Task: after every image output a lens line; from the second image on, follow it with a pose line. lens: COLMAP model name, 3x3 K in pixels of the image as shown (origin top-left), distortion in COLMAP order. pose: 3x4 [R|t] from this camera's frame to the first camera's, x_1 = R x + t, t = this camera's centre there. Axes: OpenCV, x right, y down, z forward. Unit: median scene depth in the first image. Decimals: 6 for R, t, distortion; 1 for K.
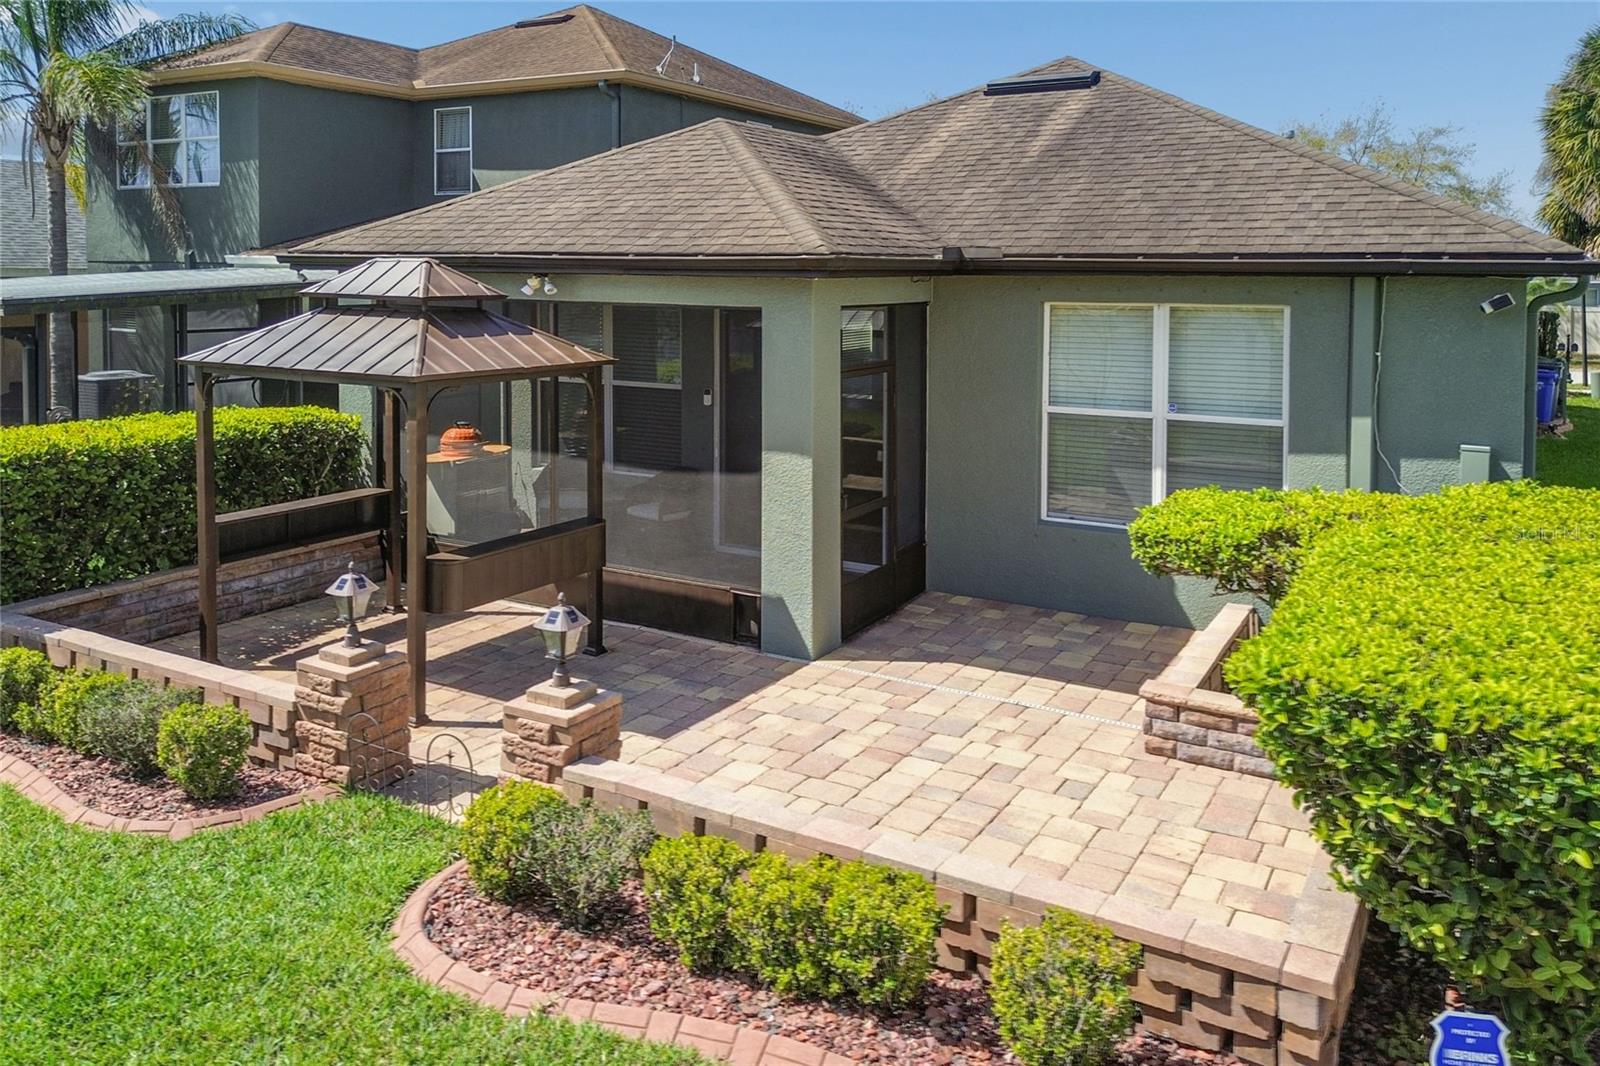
lens RADIAL K [[1190.0, 0, 807.4], [0, 1190.0, 485.3], [0, 0, 1]] dist [0.066360, -0.066688]
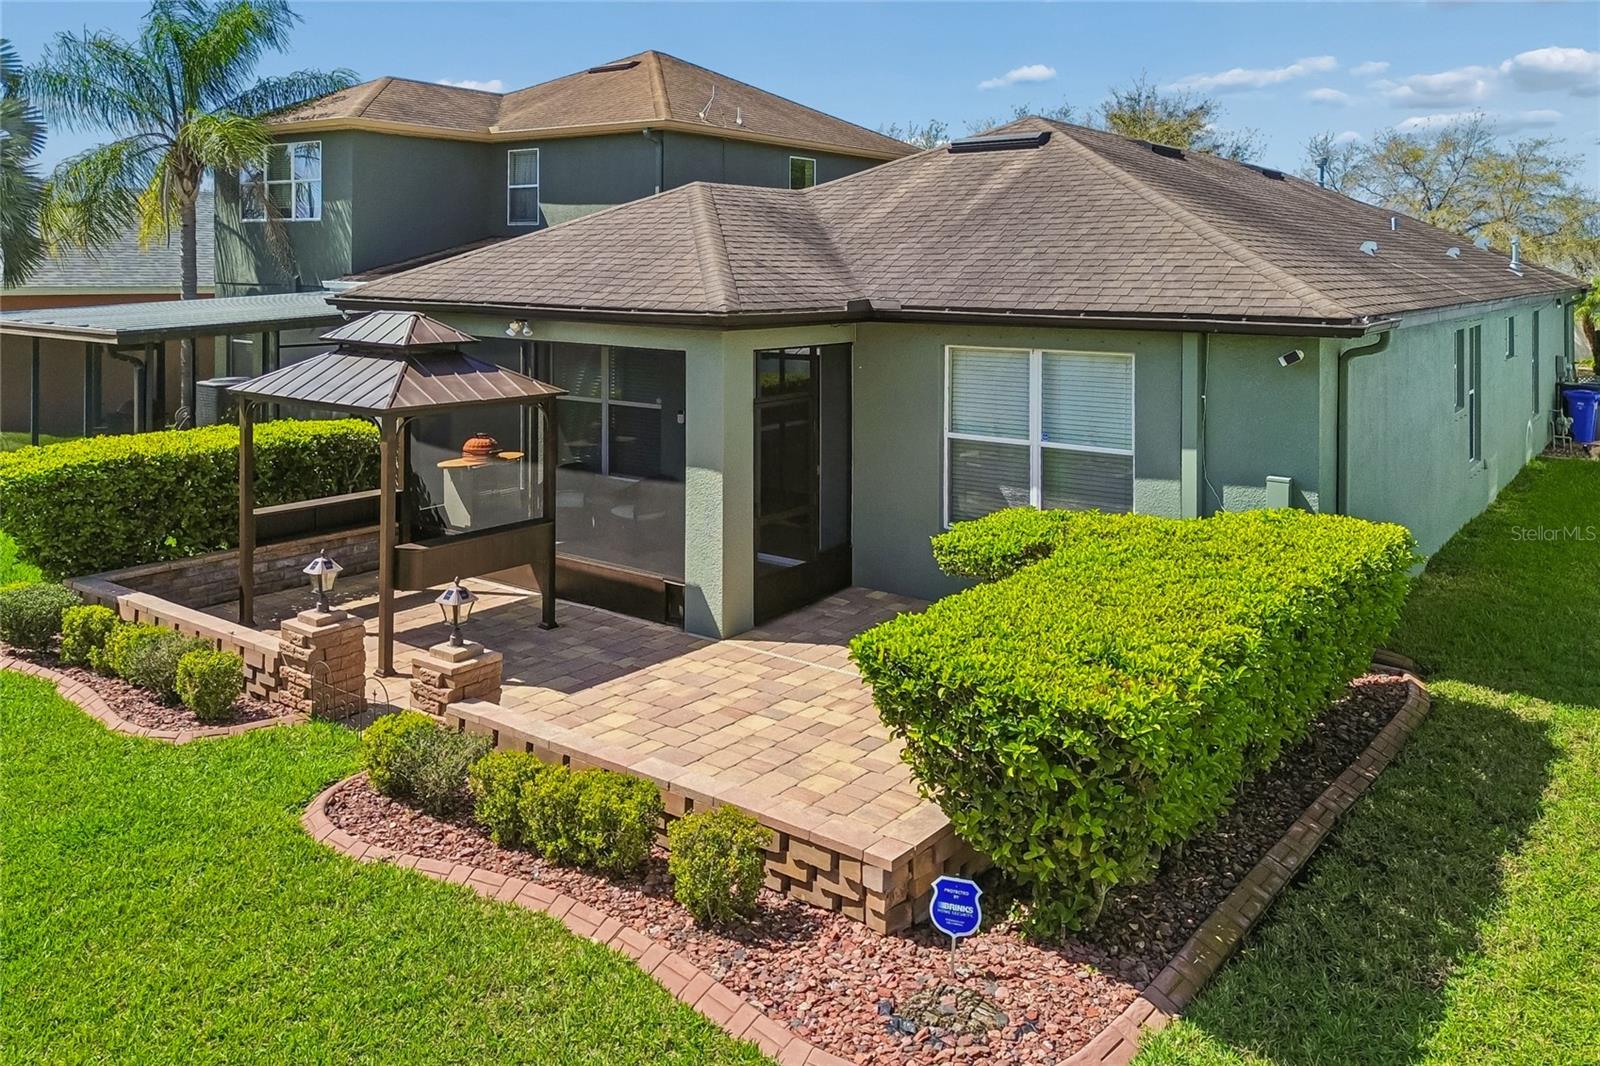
lens RADIAL K [[1154.5, 0, 797.7], [0, 1154.5, 468.7], [0, 0, 1]] dist [0.063734, -0.063329]
pose [[0.995286, 0.023017, -0.094208, 0.208425], [-0.024053, 0.999662, -0.009868, -0.020164], [0.093949, 0.012087, 0.995504, -0.192783]]
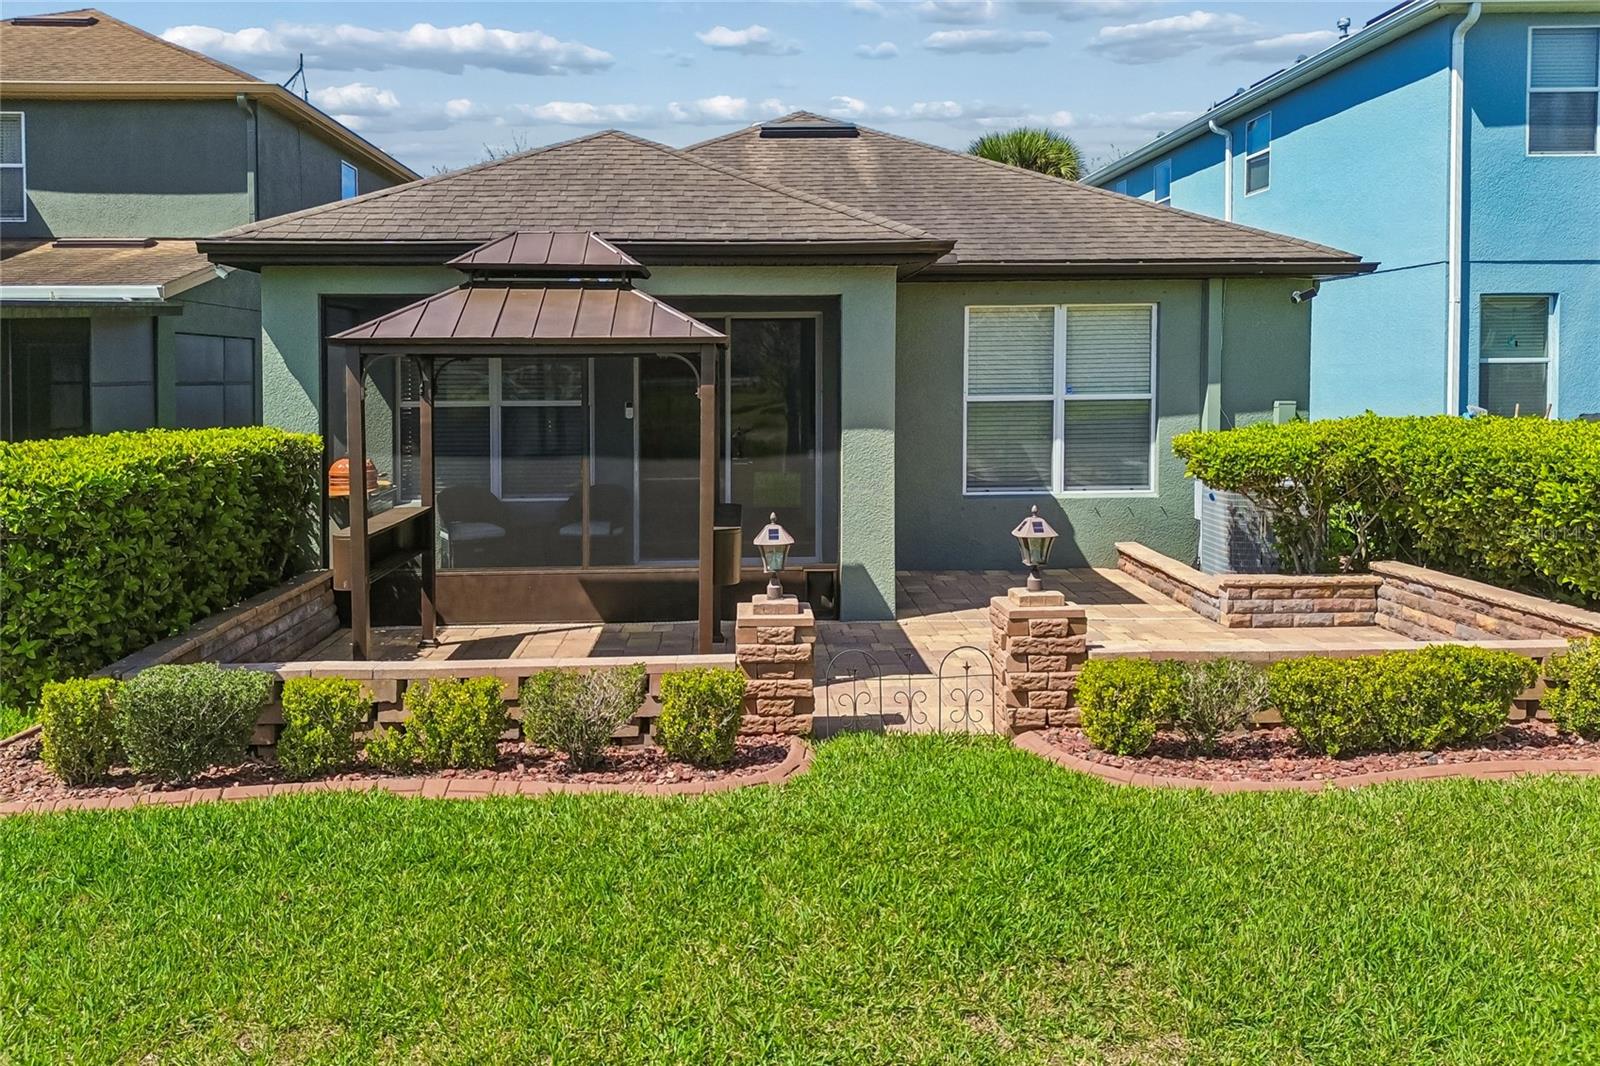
lens RADIAL K [[1132.6, 0, 871.4], [0, 1132.6, 537.4], [0, 0, 1]] dist [0.065793, -0.062046]
pose [[0.854054, -0.098682, 0.510738, -0.603758], [0.106656, 0.994201, 0.013743, 0.061502], [-0.509132, 0.042736, 0.859627, 0.122253]]
